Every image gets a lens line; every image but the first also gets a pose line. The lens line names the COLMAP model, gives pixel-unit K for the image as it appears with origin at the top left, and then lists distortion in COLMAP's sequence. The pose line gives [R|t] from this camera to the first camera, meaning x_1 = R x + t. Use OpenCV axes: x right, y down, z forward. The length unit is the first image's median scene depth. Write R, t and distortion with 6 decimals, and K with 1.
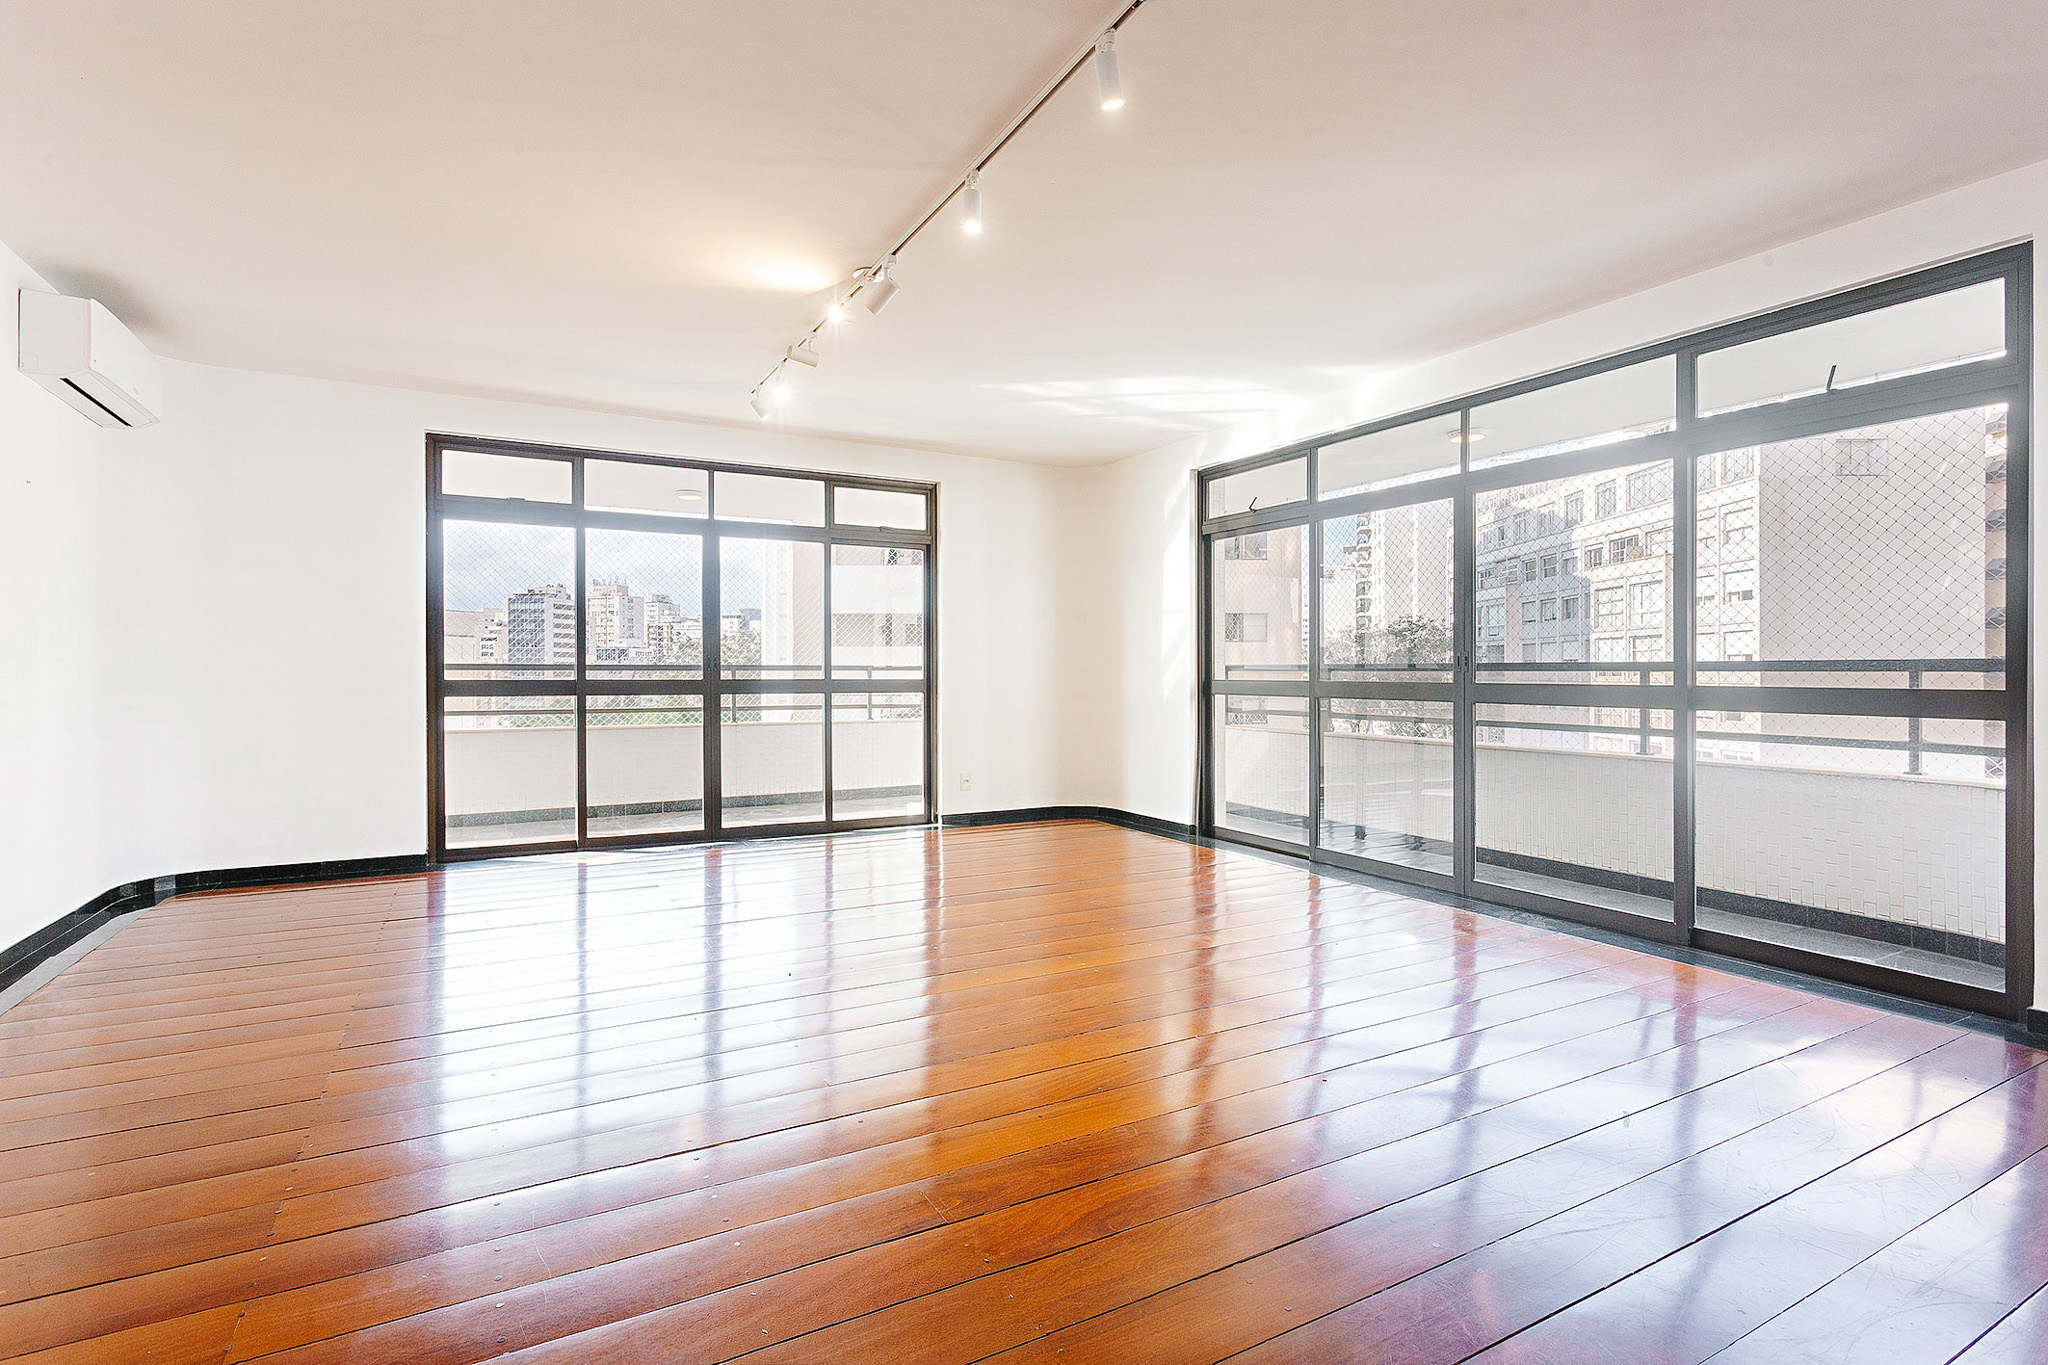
lens RADIAL K [[1023.5, 0, 1046.7], [0, 1023.5, 682.8], [0, 0, 1]] dist [0.021562, 0.001270]
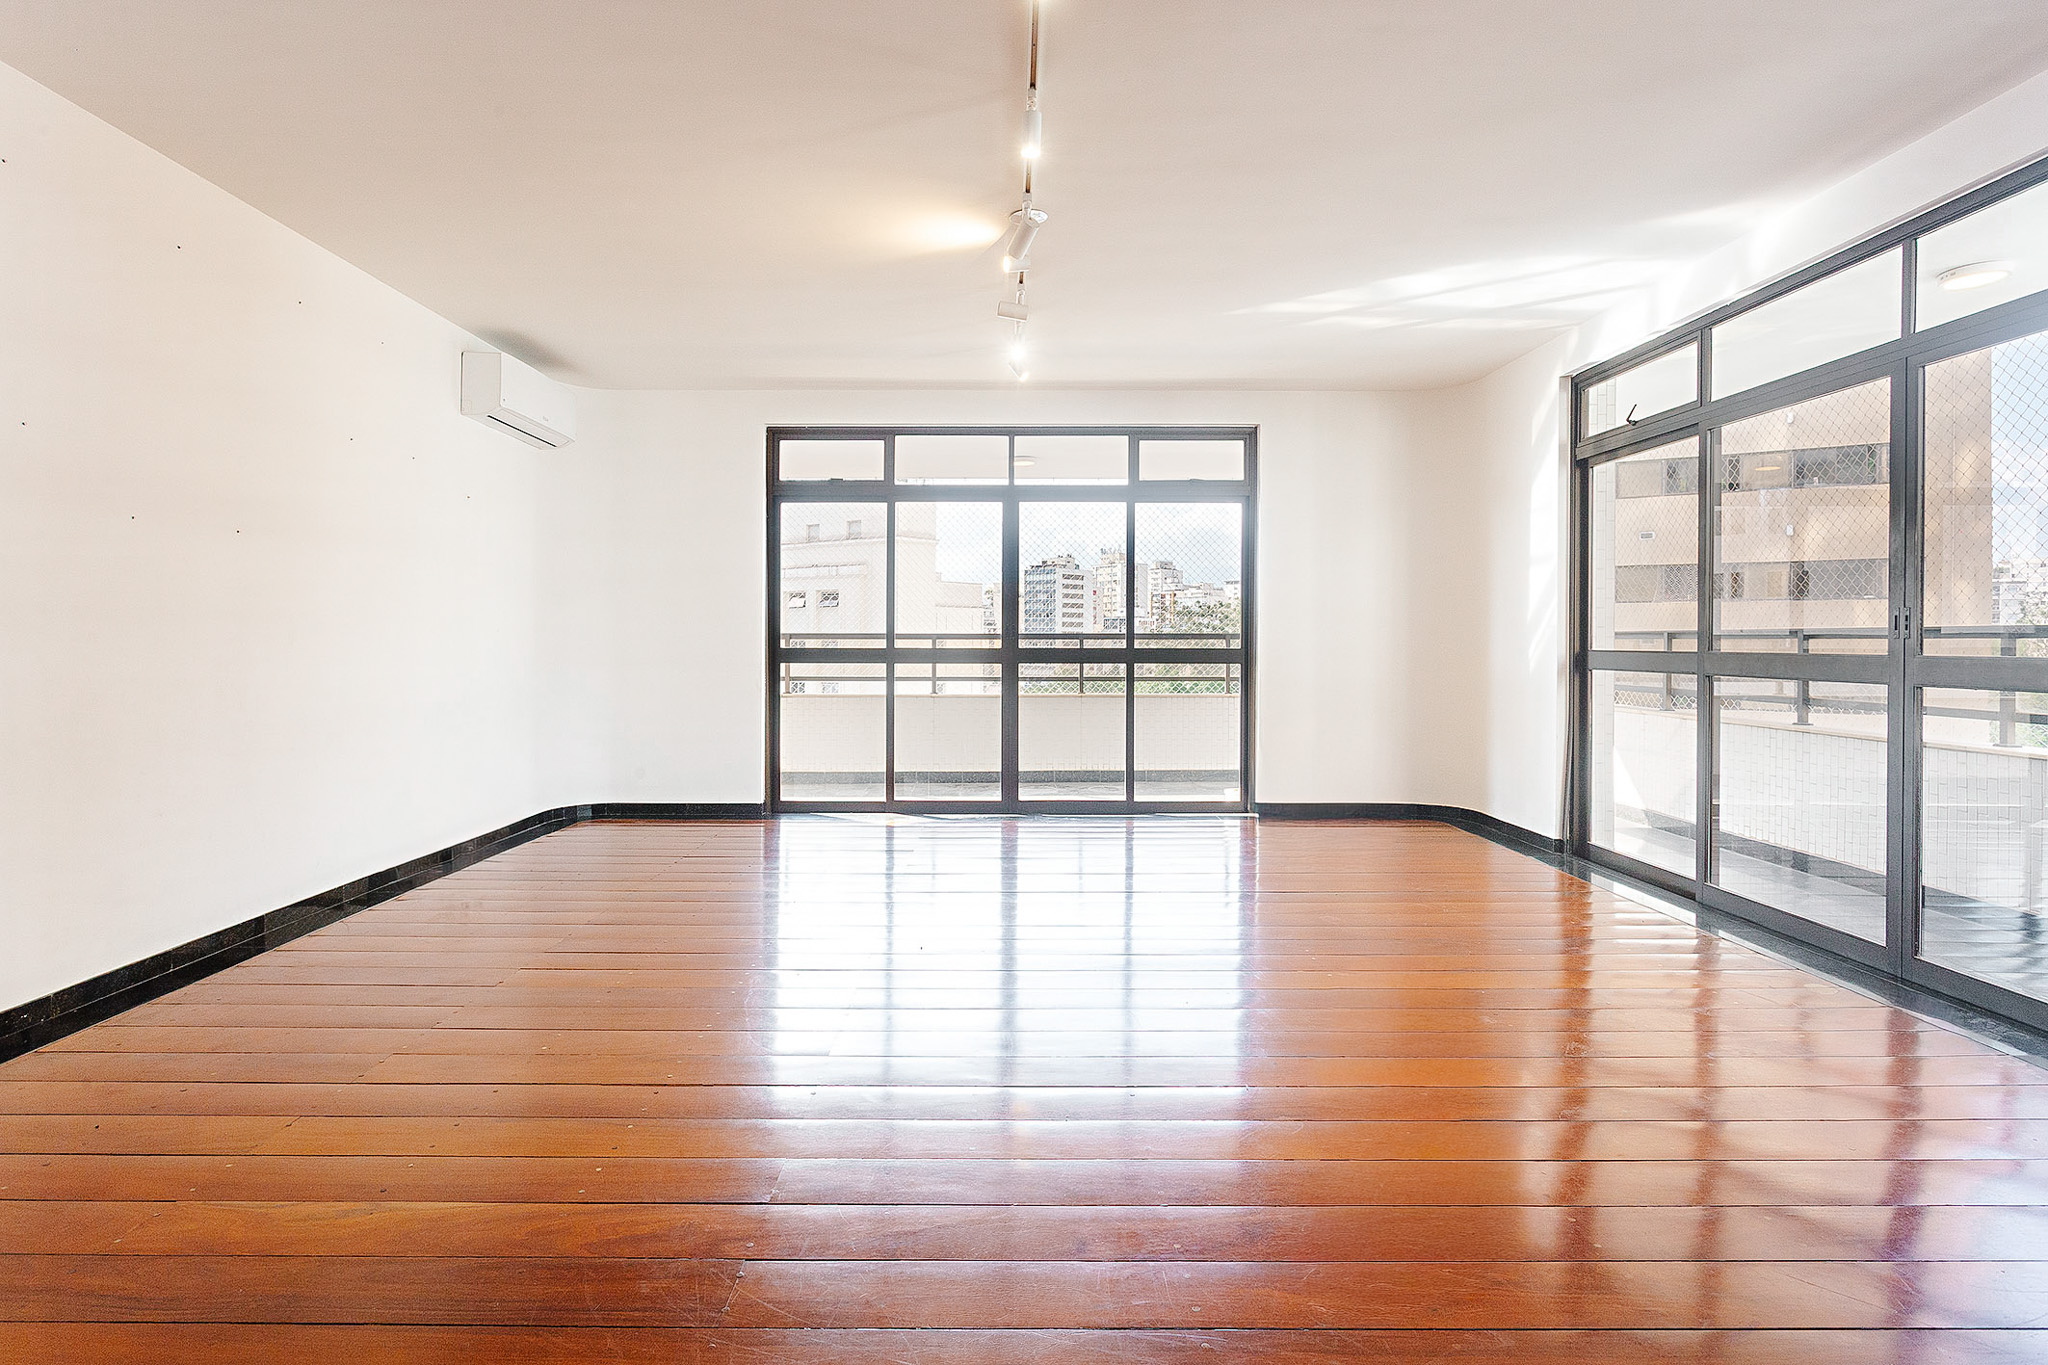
lens RADIAL K [[1142.5, 0, 1001.1], [0, 1142.5, 661.5], [0, 0, 1]] dist [0.025970, 0.004582]
pose [[0.866762, 0.008526, -0.498649, 0.222981], [-0.005364, 0.999955, 0.007774, 0.000711], [0.498693, -0.004063, 0.866769, 0.049044]]
